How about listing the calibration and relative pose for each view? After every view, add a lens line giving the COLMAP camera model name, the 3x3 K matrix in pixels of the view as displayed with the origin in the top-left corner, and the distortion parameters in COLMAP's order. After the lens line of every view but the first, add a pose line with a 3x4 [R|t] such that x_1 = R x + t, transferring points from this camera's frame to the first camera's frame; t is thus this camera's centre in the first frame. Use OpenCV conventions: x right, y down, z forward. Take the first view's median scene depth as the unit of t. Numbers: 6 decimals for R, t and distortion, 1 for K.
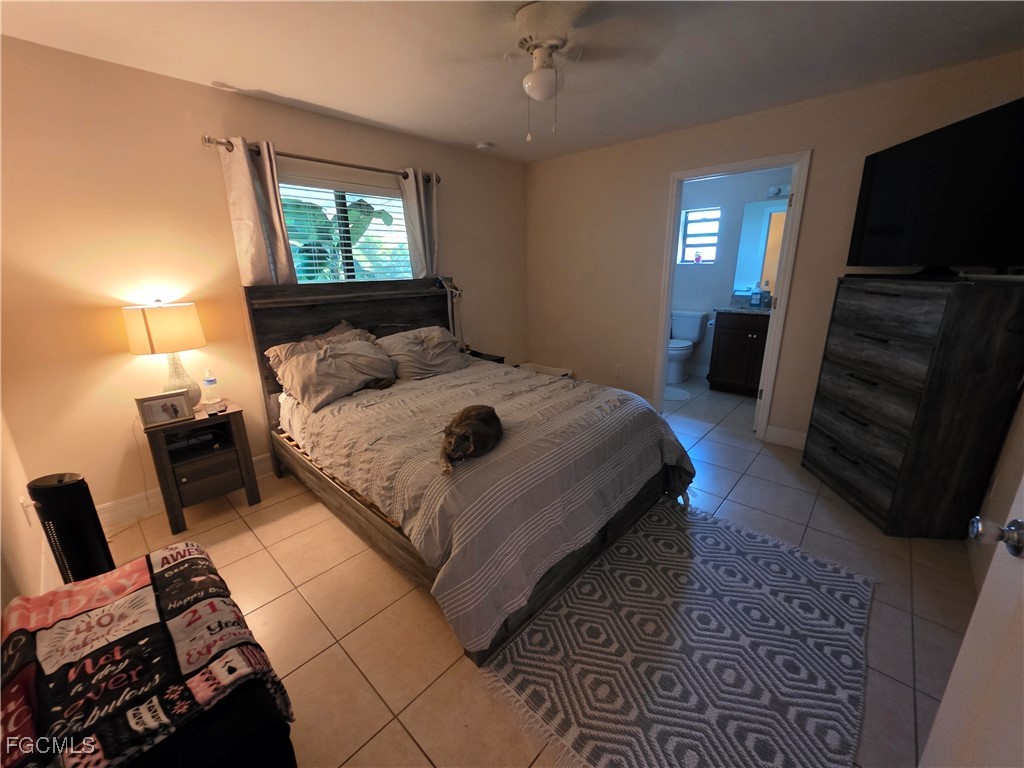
lens RADIAL K [[406.5, 0, 510.5], [0, 406.5, 379.8], [0, 0, 1]] dist [0.002705, -0.000517]
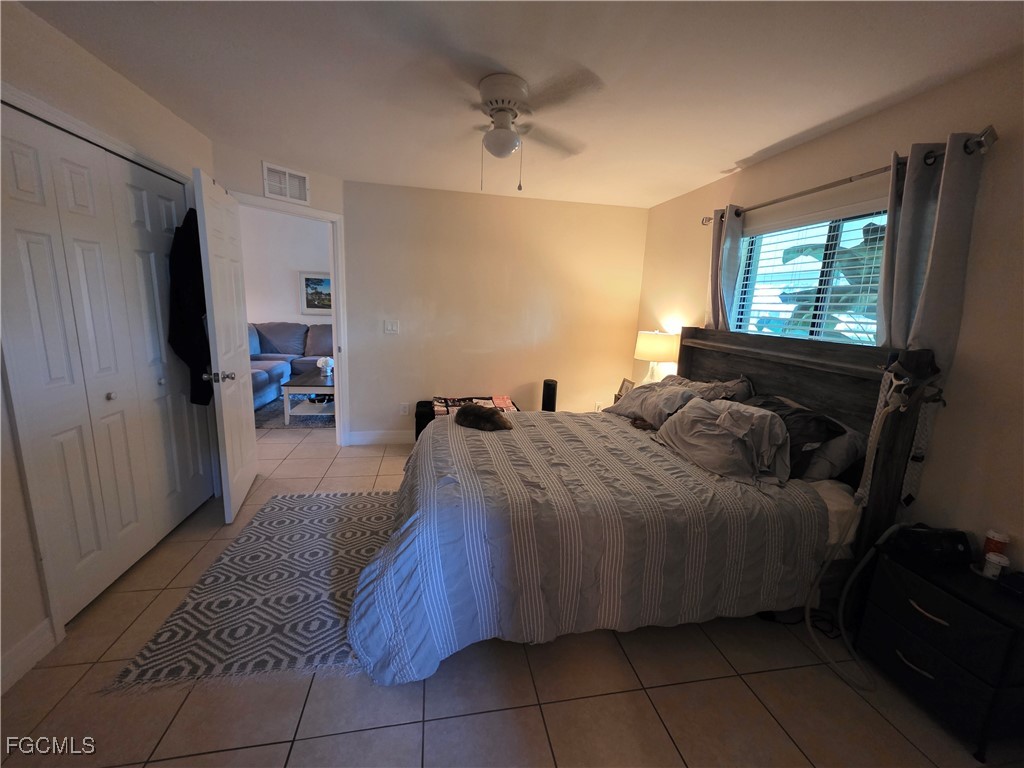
lens RADIAL K [[406.5, 0, 510.5], [0, 406.5, 379.8], [0, 0, 1]] dist [0.002705, -0.000517]
pose [[-0.599912, 0.140639, -0.787608, 1.029909], [-0.255322, 0.899302, 0.355059, -0.566849], [0.758232, 0.414098, -0.503594, 1.866773]]
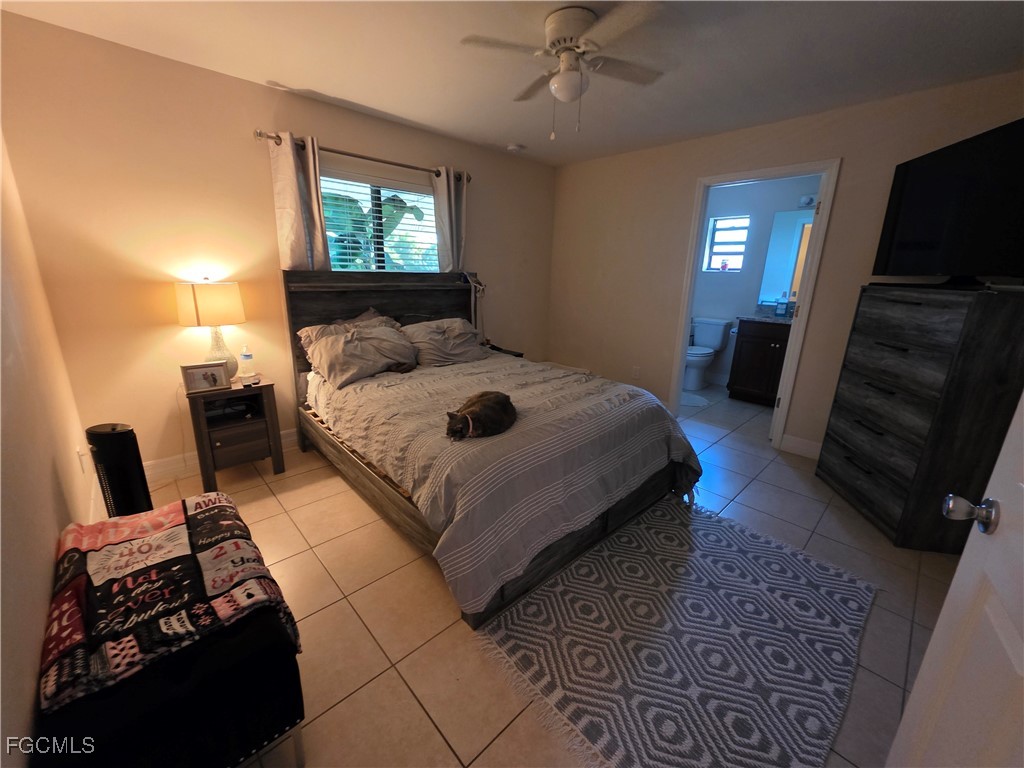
lens RADIAL K [[406.5, 0, 510.5], [0, 406.5, 379.8], [0, 0, 1]] dist [0.002705, -0.000517]
pose [[0.996673, 0.056978, -0.058274, 0.035848], [-0.057807, 0.998248, -0.012626, 0.057014], [0.057452, 0.015953, 0.998221, -0.050684]]
